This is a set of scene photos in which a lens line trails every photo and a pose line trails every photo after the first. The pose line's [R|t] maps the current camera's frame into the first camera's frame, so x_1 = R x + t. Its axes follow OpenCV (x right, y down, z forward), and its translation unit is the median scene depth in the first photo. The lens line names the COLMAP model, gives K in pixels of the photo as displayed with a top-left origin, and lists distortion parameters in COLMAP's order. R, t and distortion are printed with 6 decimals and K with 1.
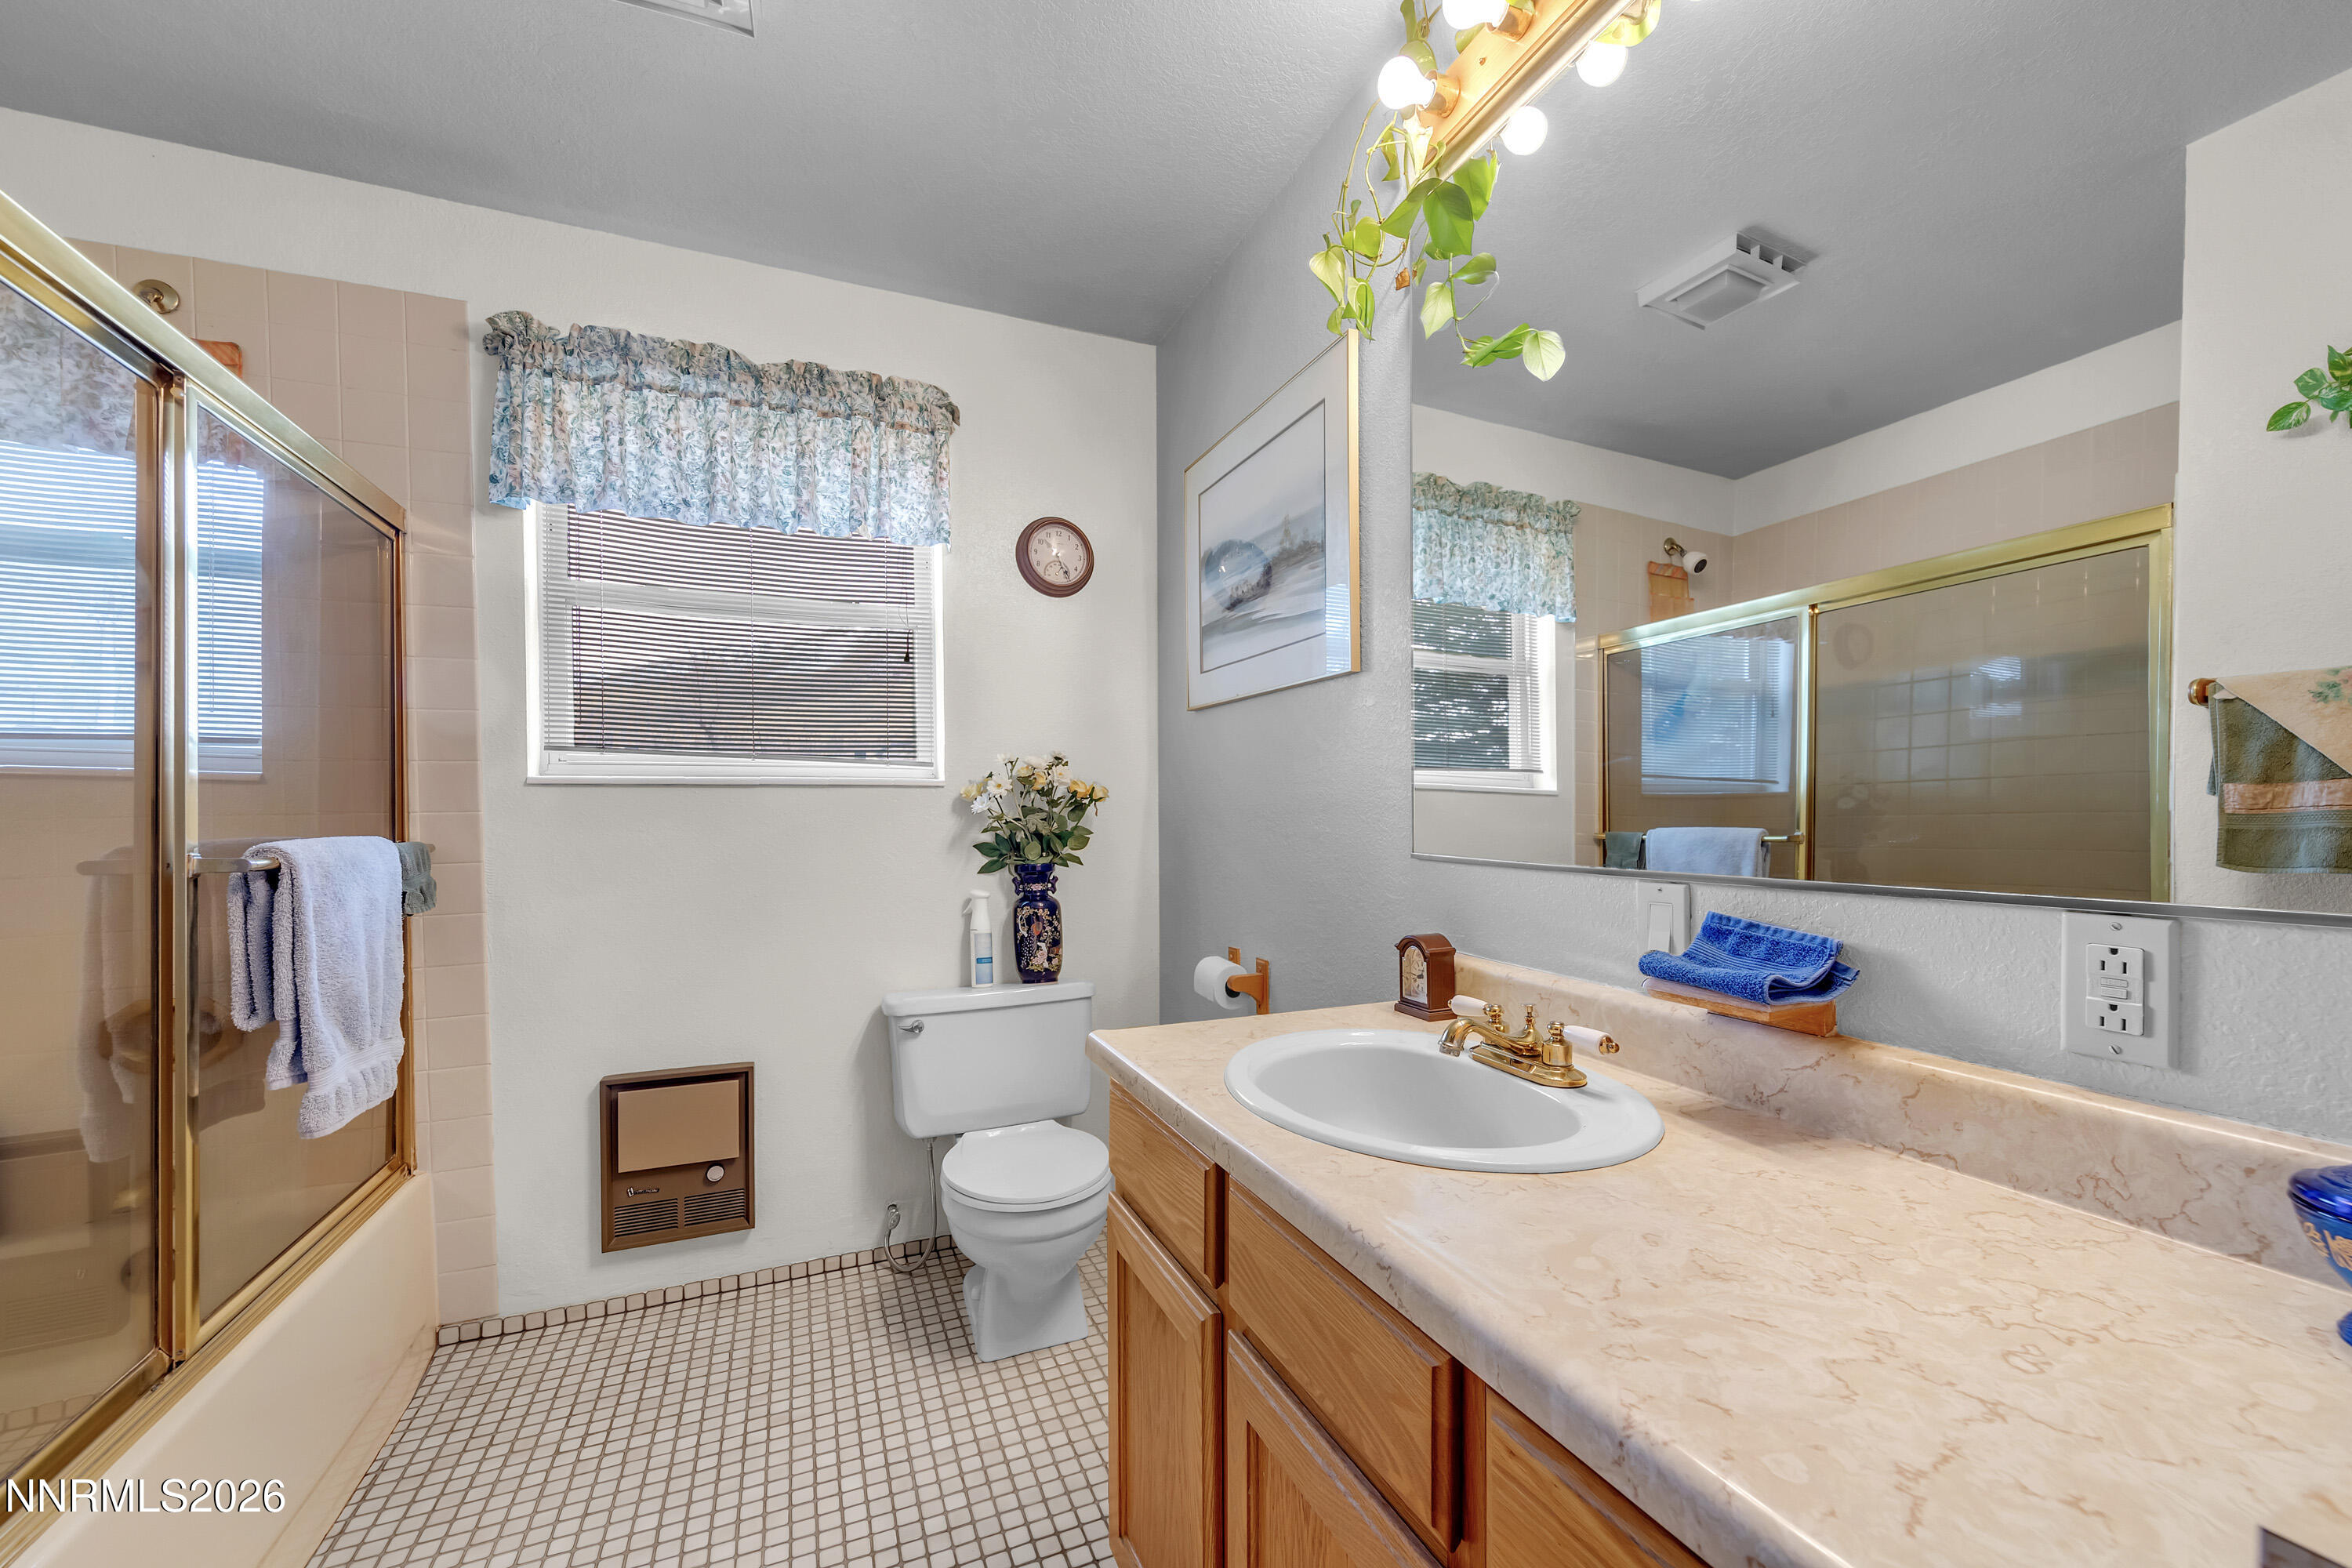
lens RADIAL K [[940.8, 0, 1175.8], [0, 940.8, 803.2], [0, 0, 1]] dist [-0.003140, -0.000772]
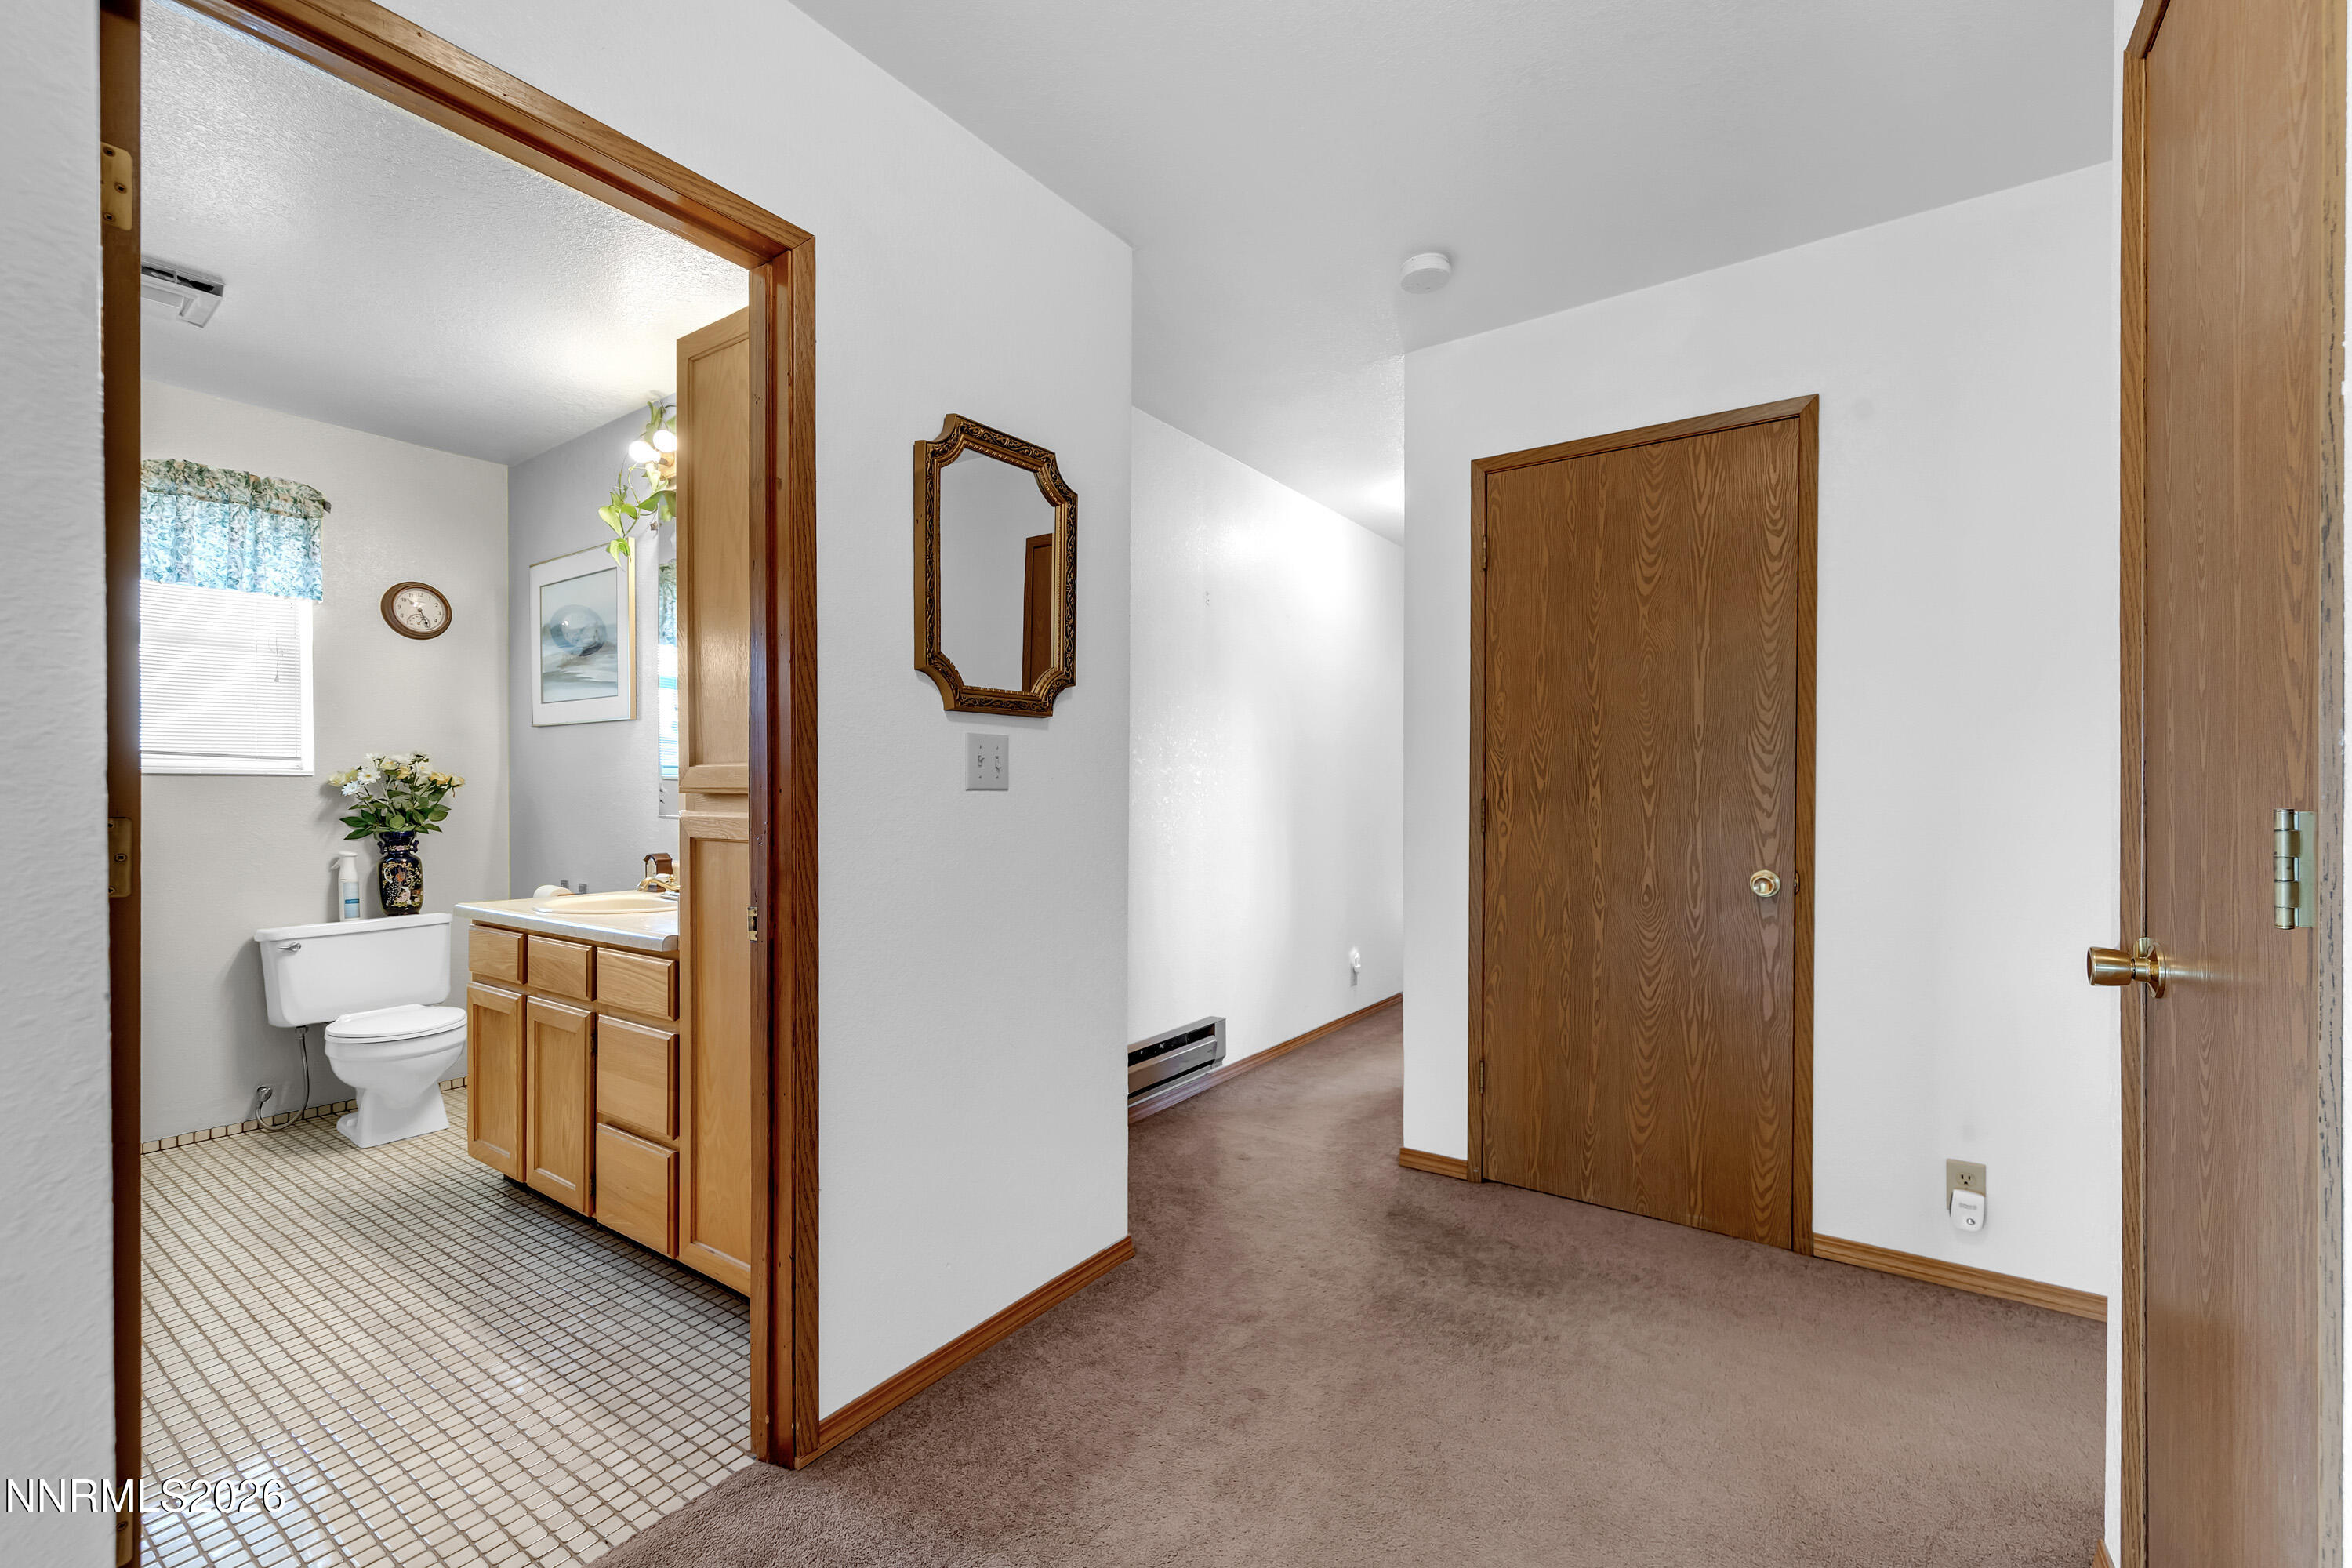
lens RADIAL K [[940.8, 0, 1193.3], [0, 940.8, 790.1], [0, 0, 1]] dist [-0.003140, -0.000772]
pose [[0.826913, 0.003721, 0.562318, 0.044138], [-0.004834, 0.999988, 0.000491, -0.003908], [-0.562309, -0.003124, 0.826921, -0.839176]]
